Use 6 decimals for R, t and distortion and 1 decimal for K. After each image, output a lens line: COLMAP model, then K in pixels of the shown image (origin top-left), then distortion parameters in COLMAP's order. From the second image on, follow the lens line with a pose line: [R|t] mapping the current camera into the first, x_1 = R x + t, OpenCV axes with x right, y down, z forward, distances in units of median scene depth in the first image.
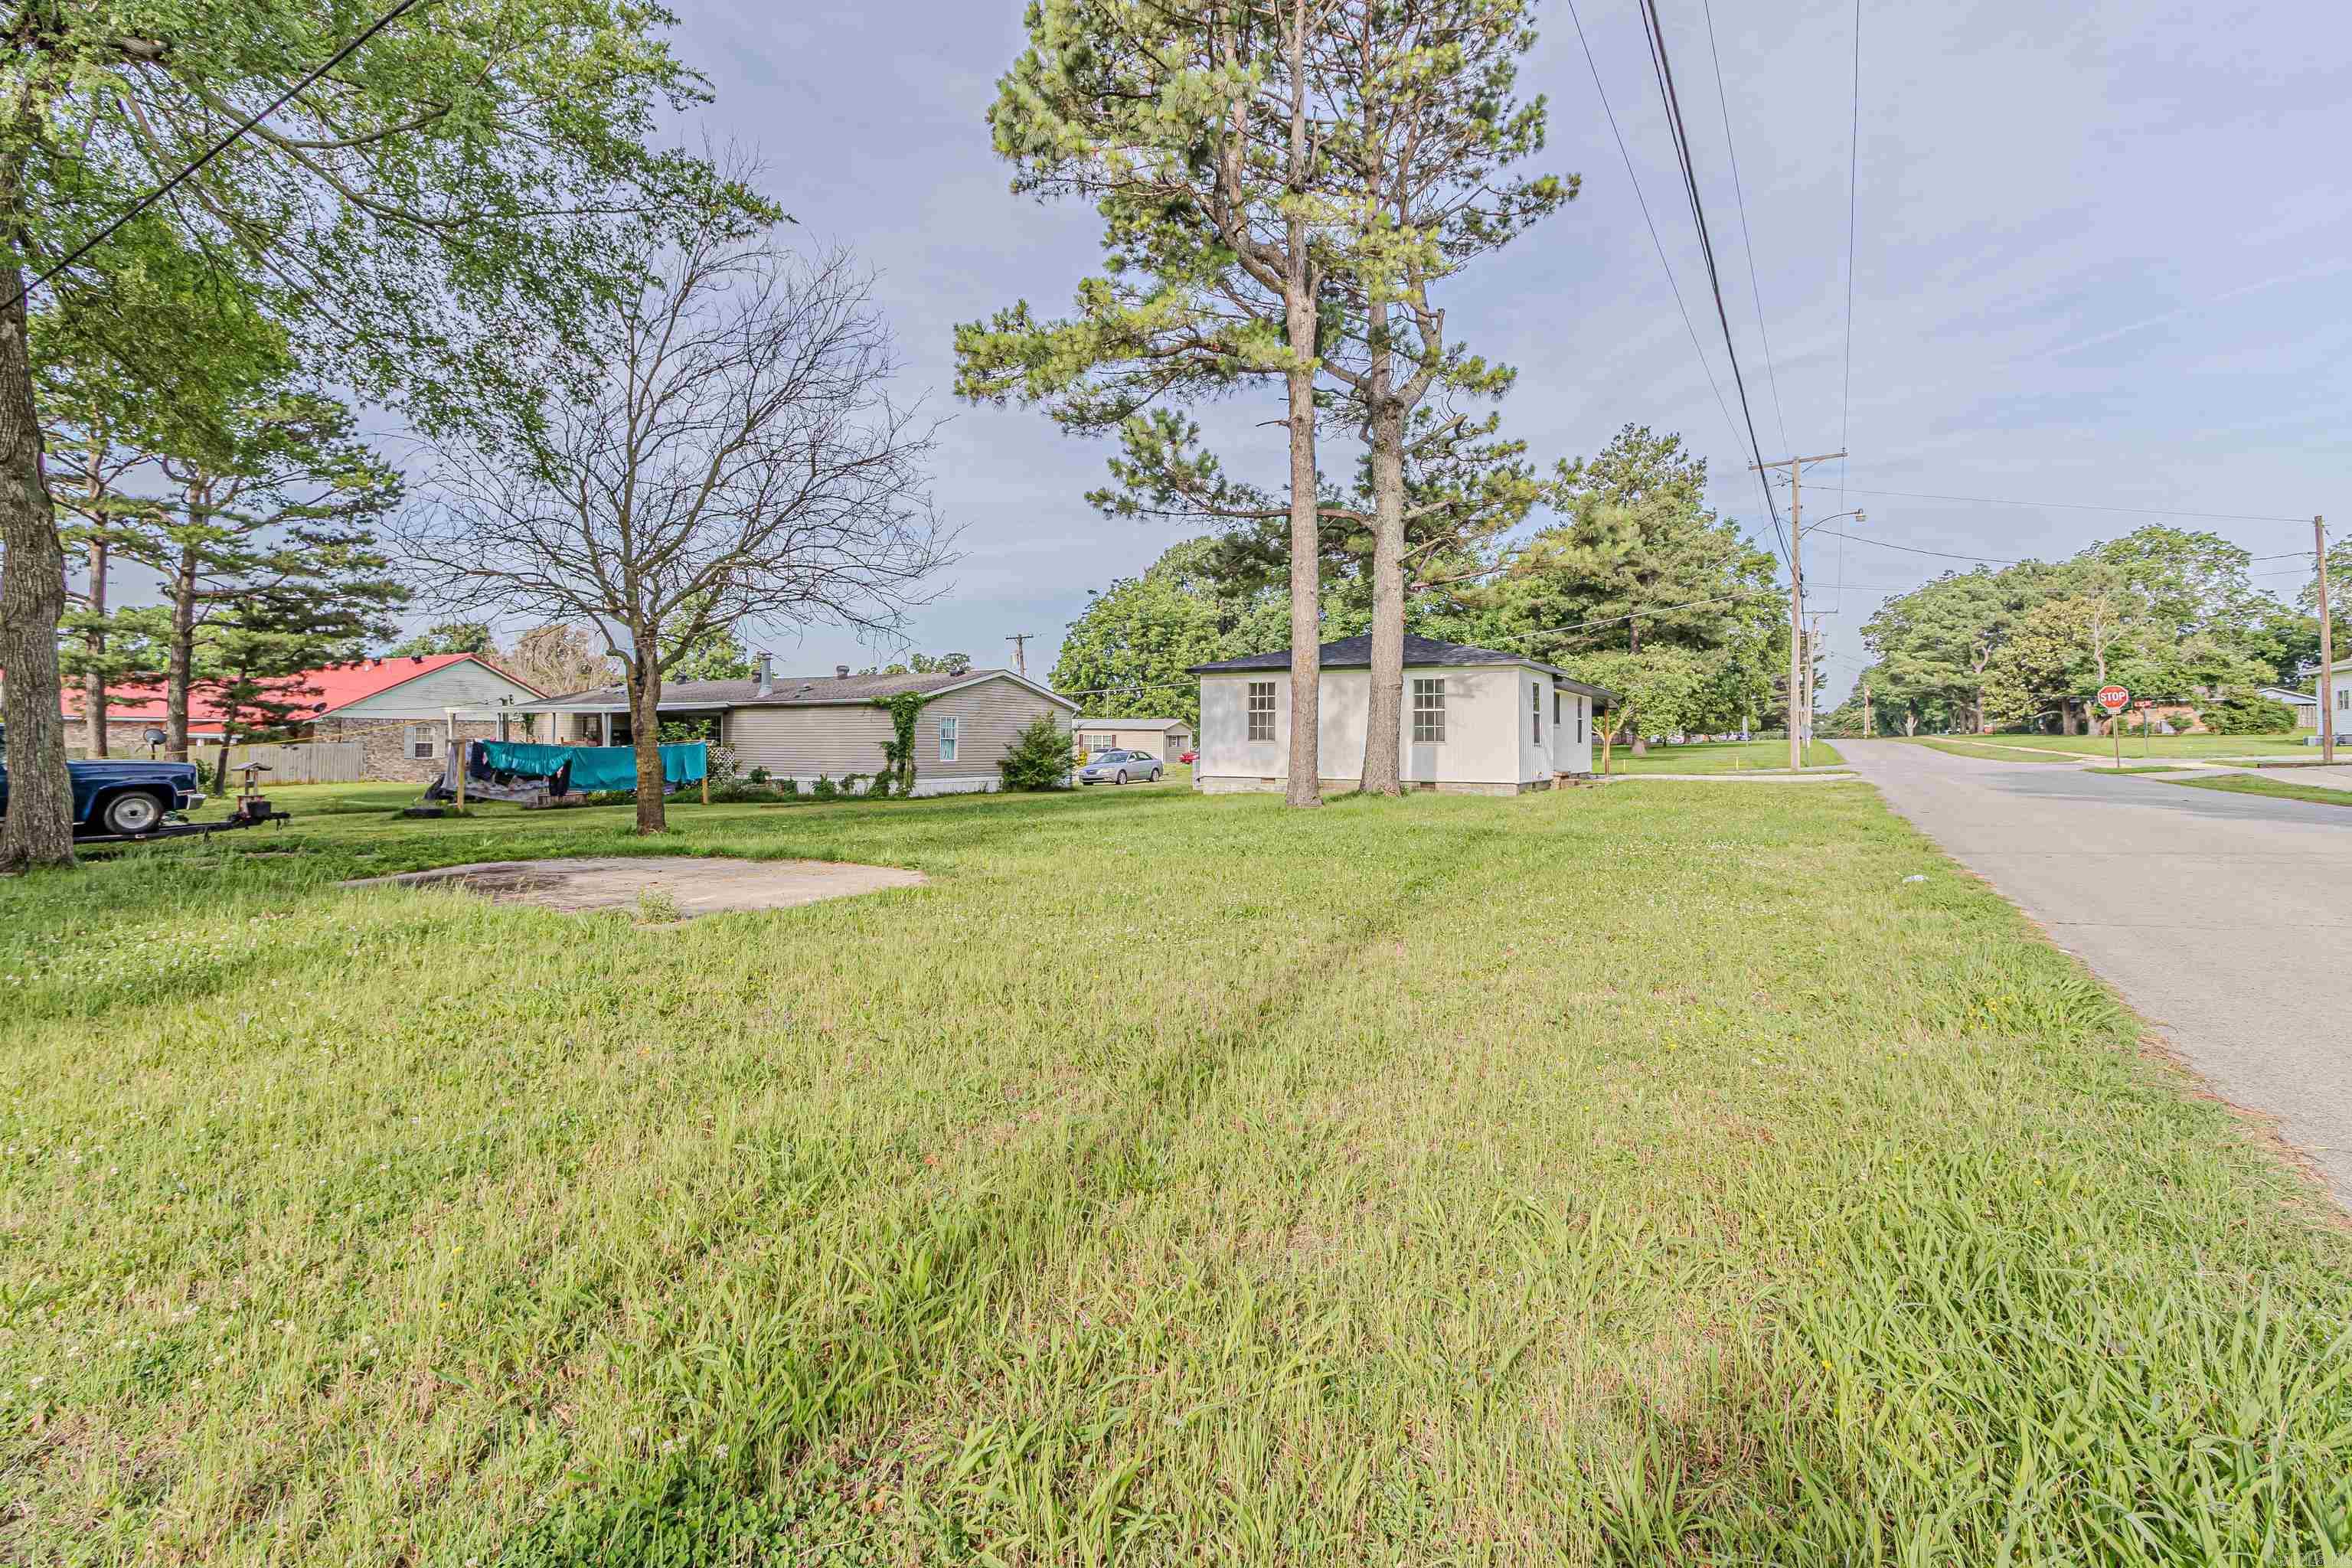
lens RADIAL K [[1083.8, 0, 1200.9], [0, 1083.8, 635.1], [0, 0, 1]] dist [0.000984, -0.000171]
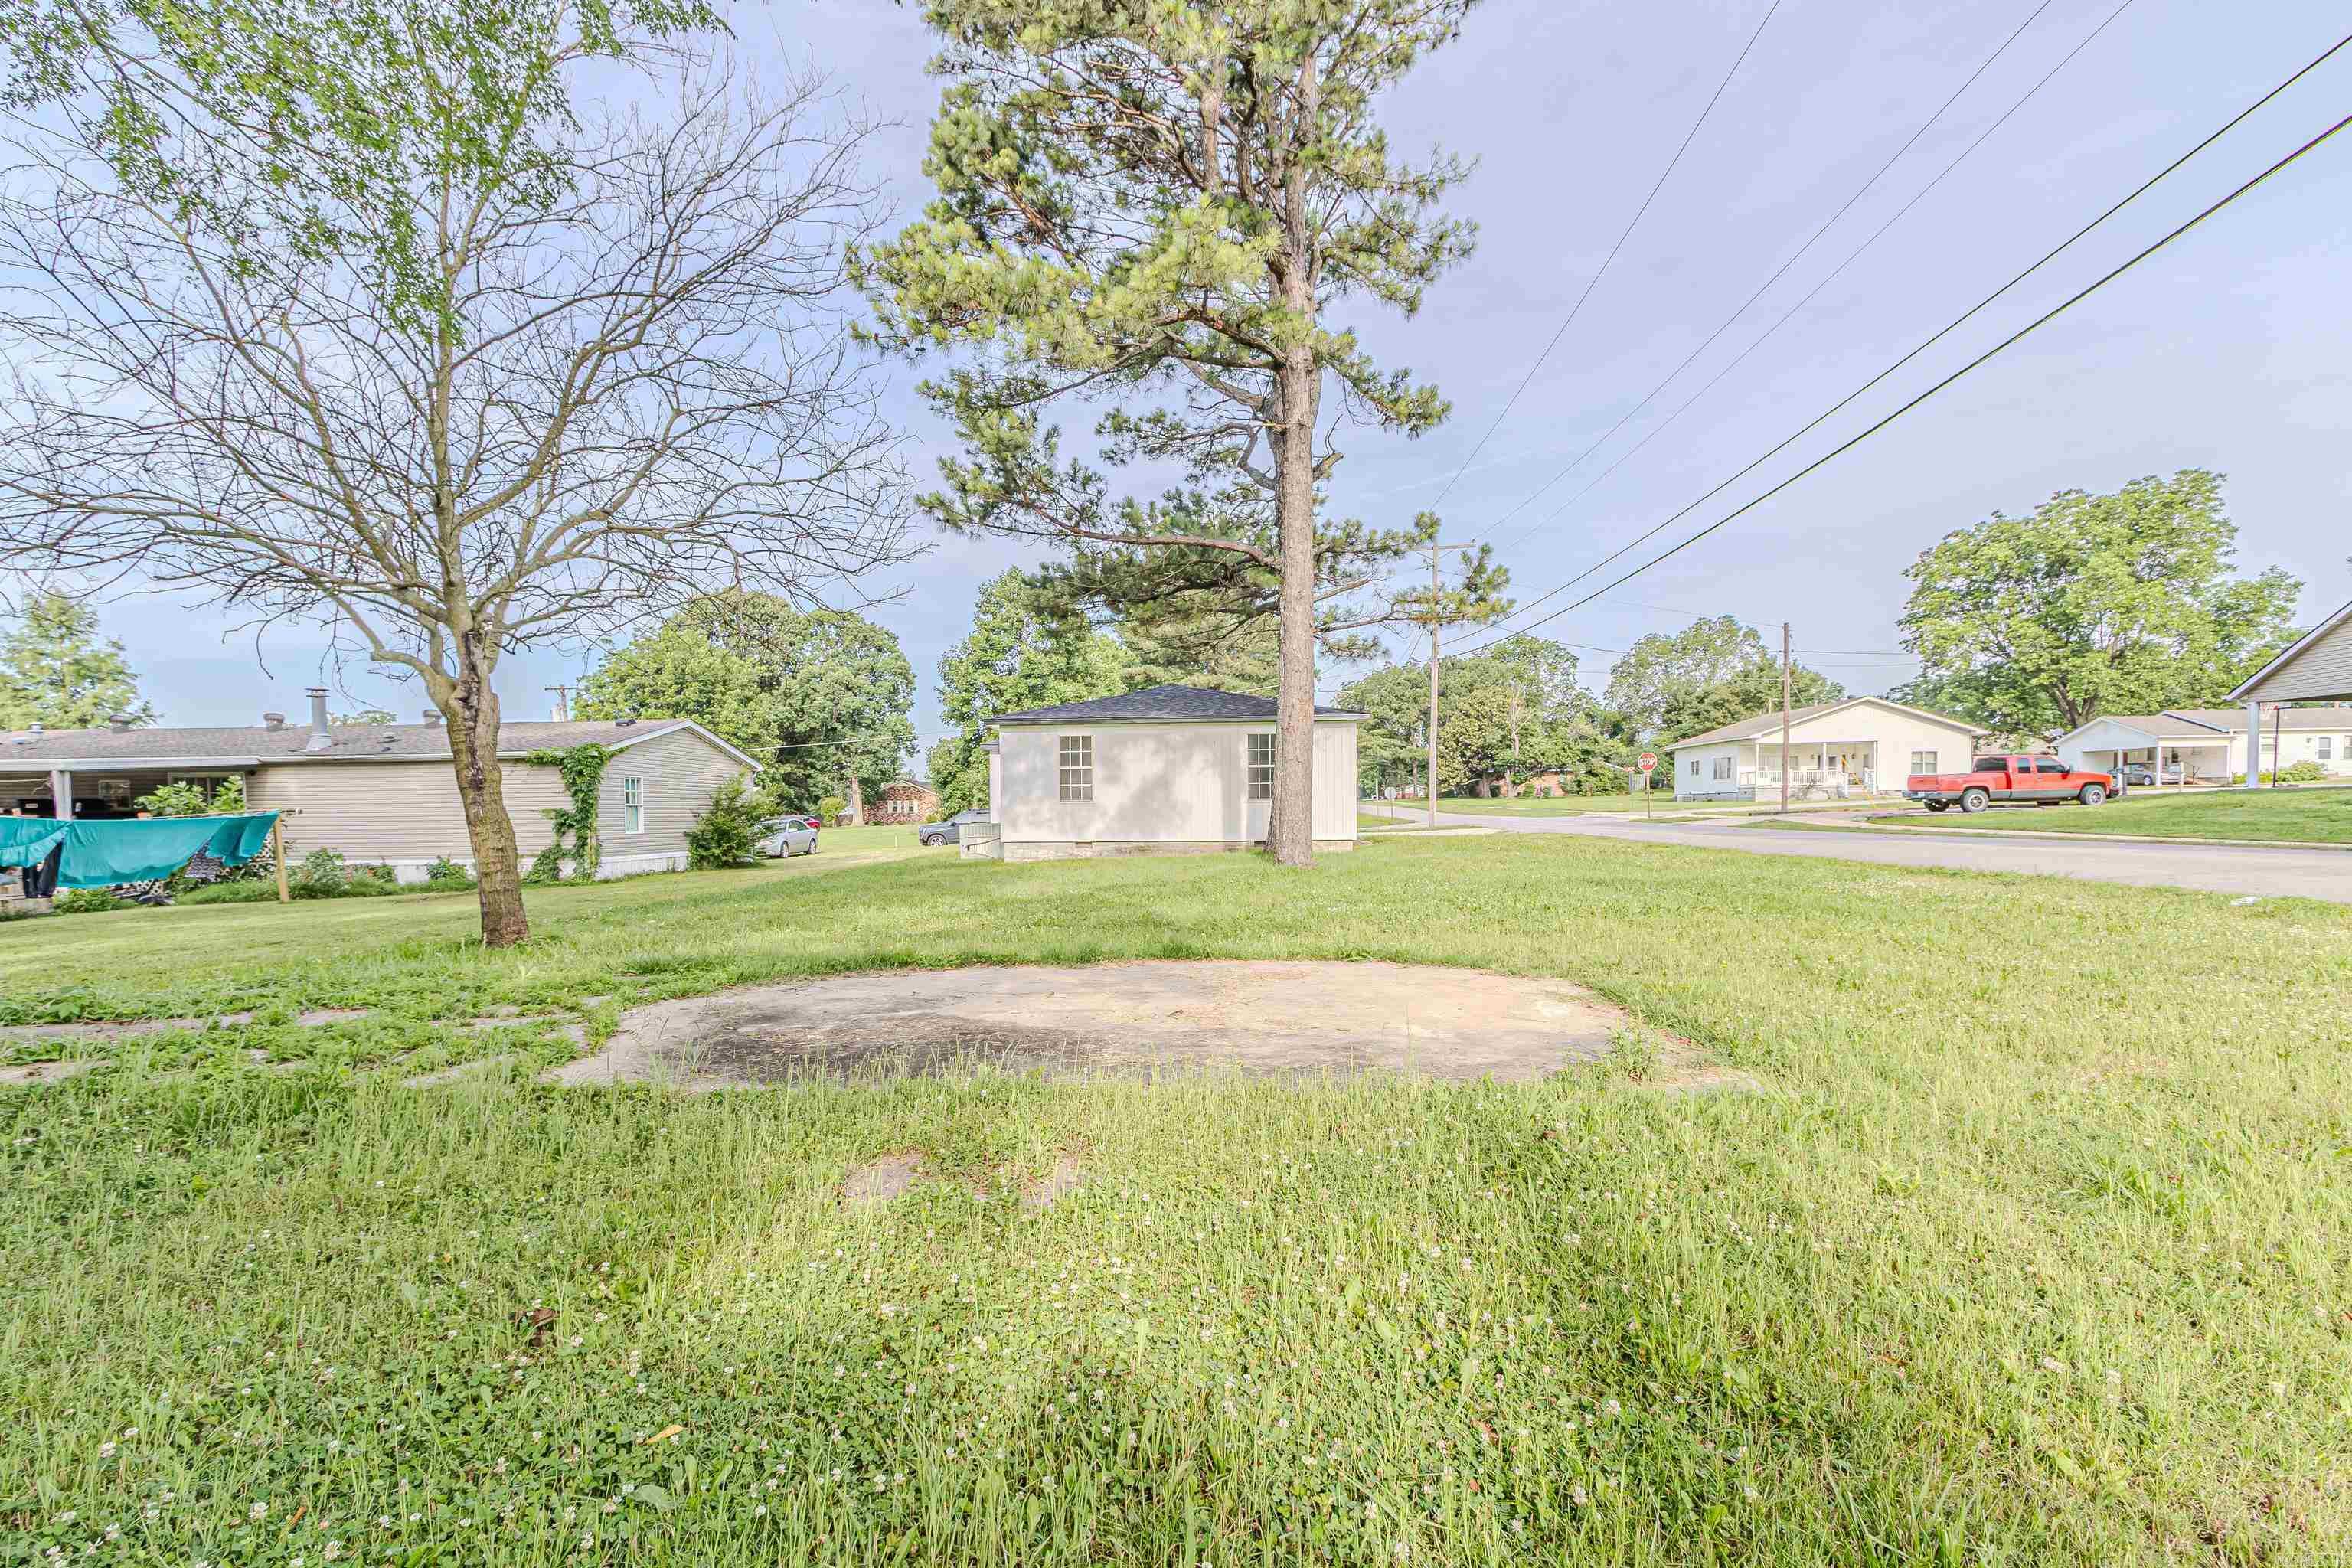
lens RADIAL K [[1083.8, 0, 1164.8], [0, 1083.8, 799.7], [0, 0, 1]] dist [0.000984, -0.000171]
pose [[0.905825, -0.009487, 0.423546, -0.225532], [-0.026678, 0.996488, 0.079377, 0.020314], [-0.422811, -0.083201, 0.902390, 0.136990]]
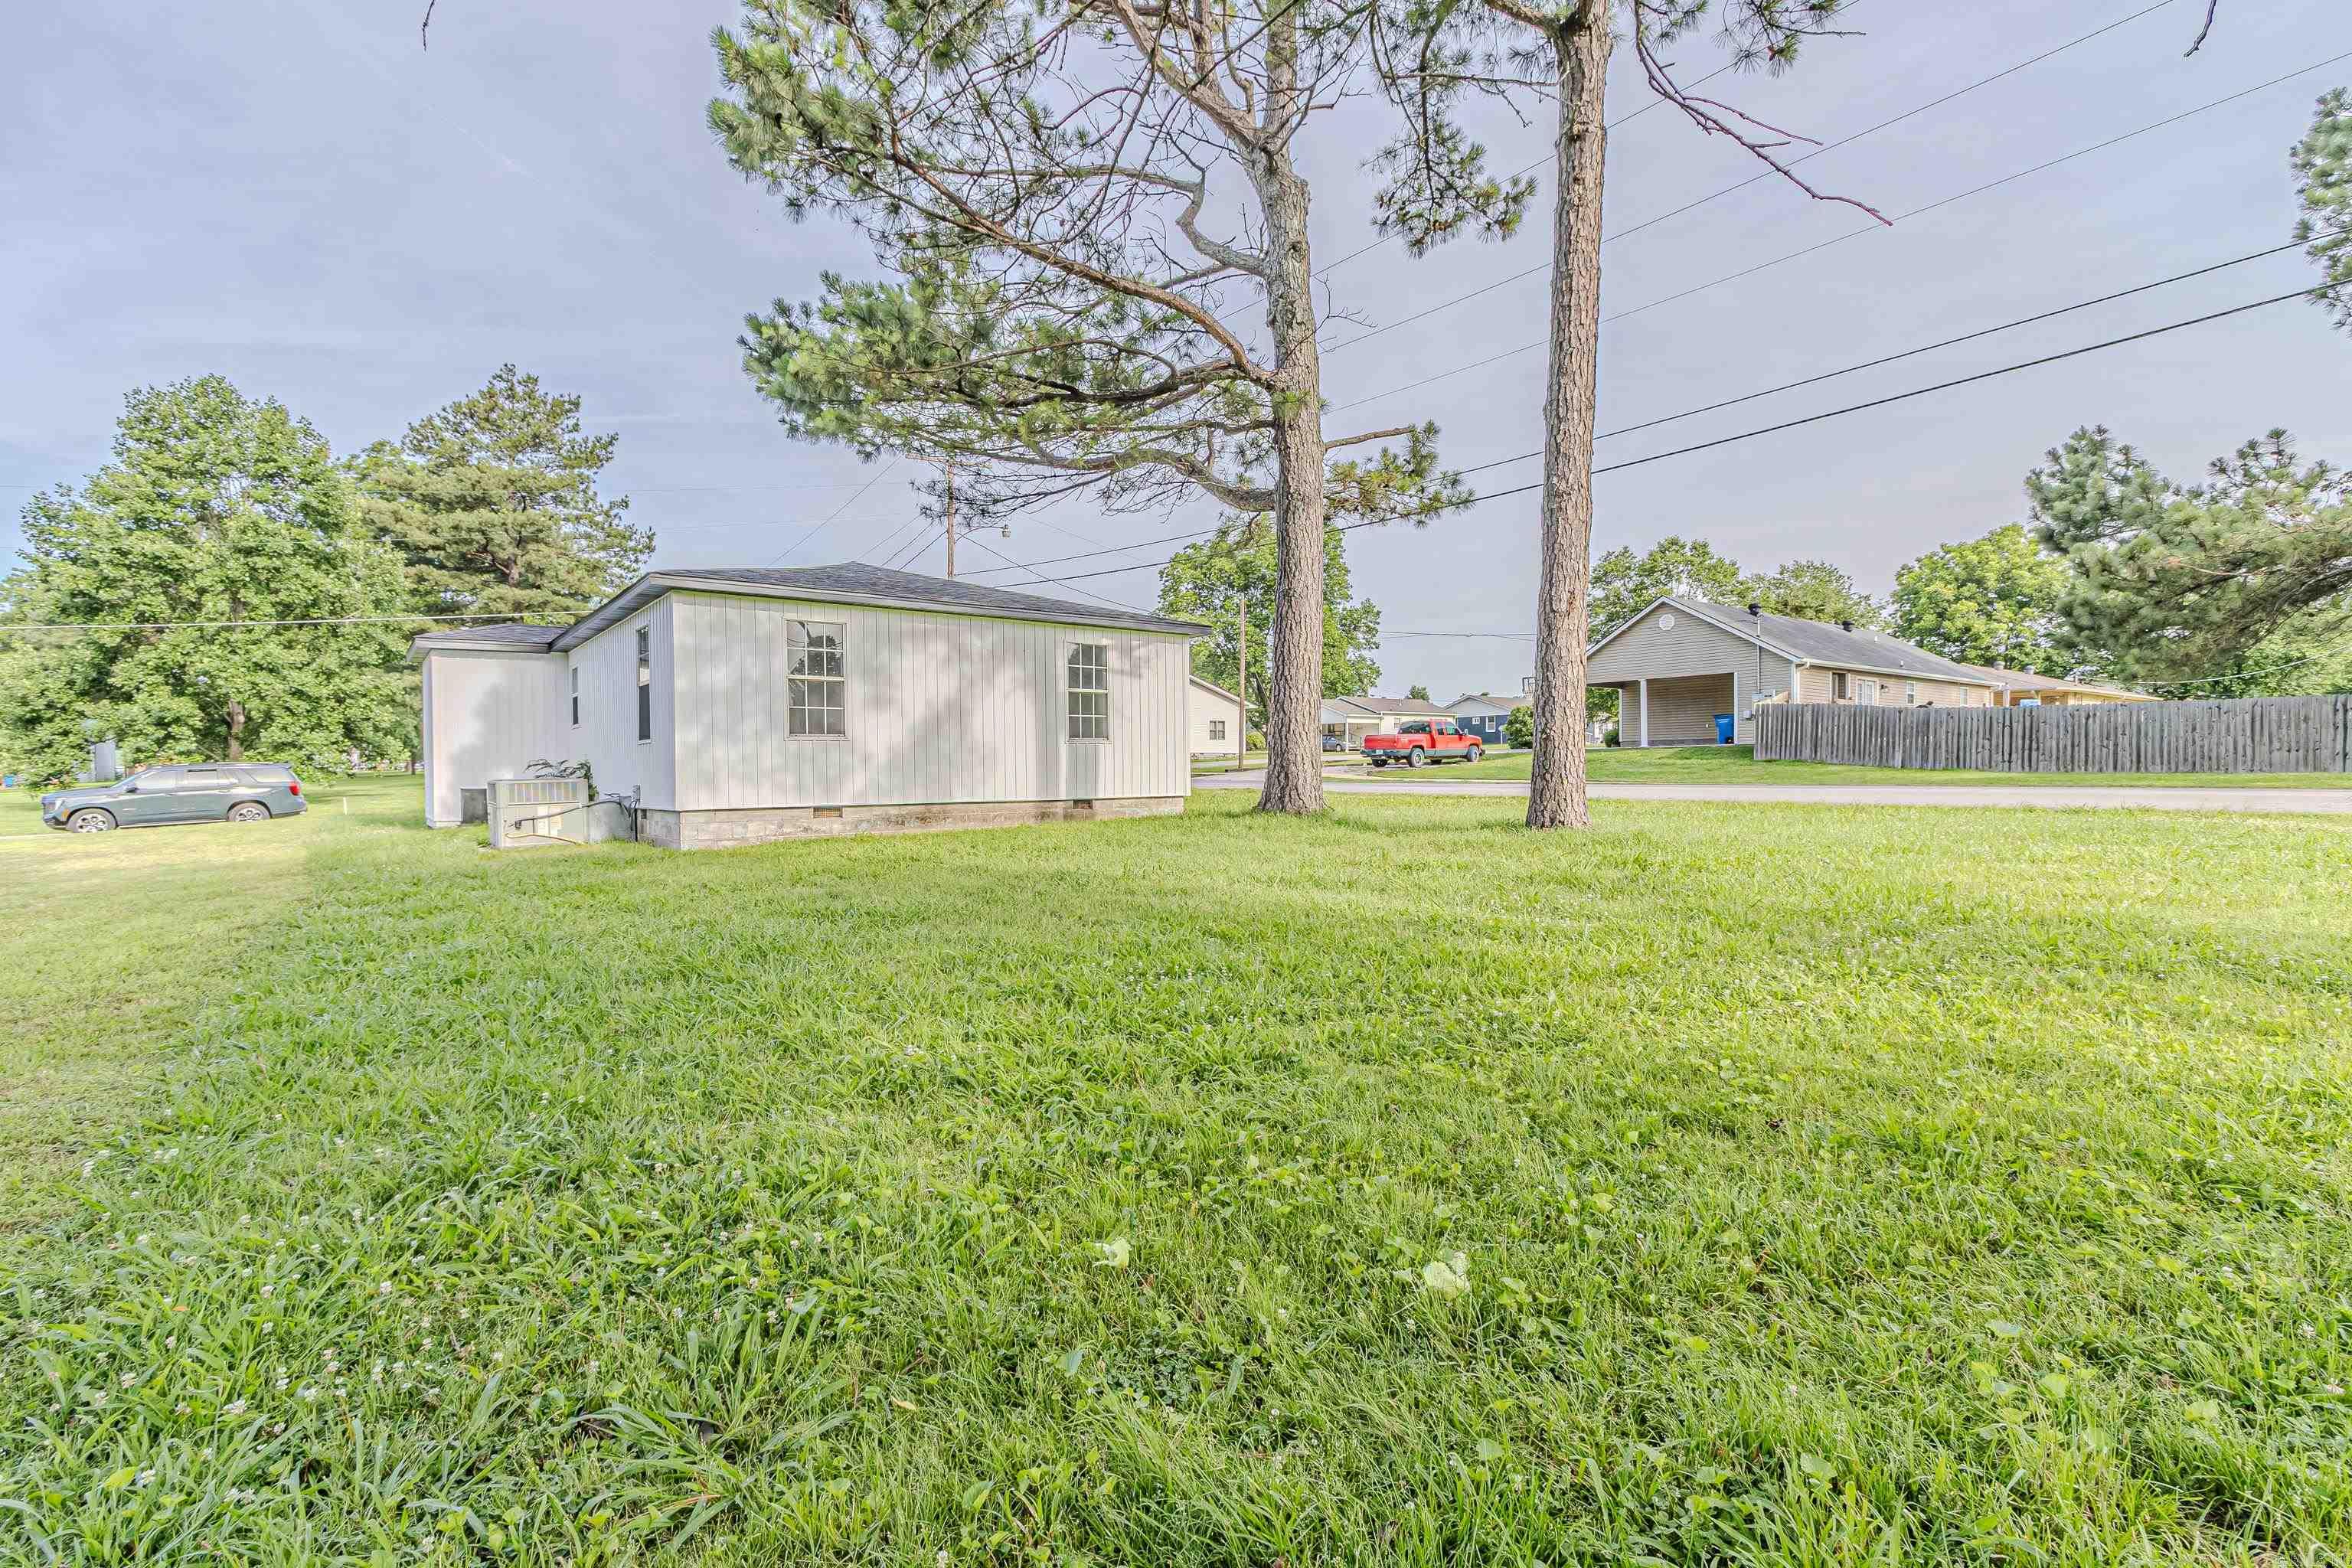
lens RADIAL K [[1083.8, 0, 1171.4], [0, 1083.8, 766.4], [0, 0, 1]] dist [0.000984, -0.000171]
pose [[0.408985, -0.007845, 0.912507, -0.301839], [-0.075613, 0.996233, 0.042454, 0.067375], [-0.909403, -0.086361, 0.406851, 0.555201]]
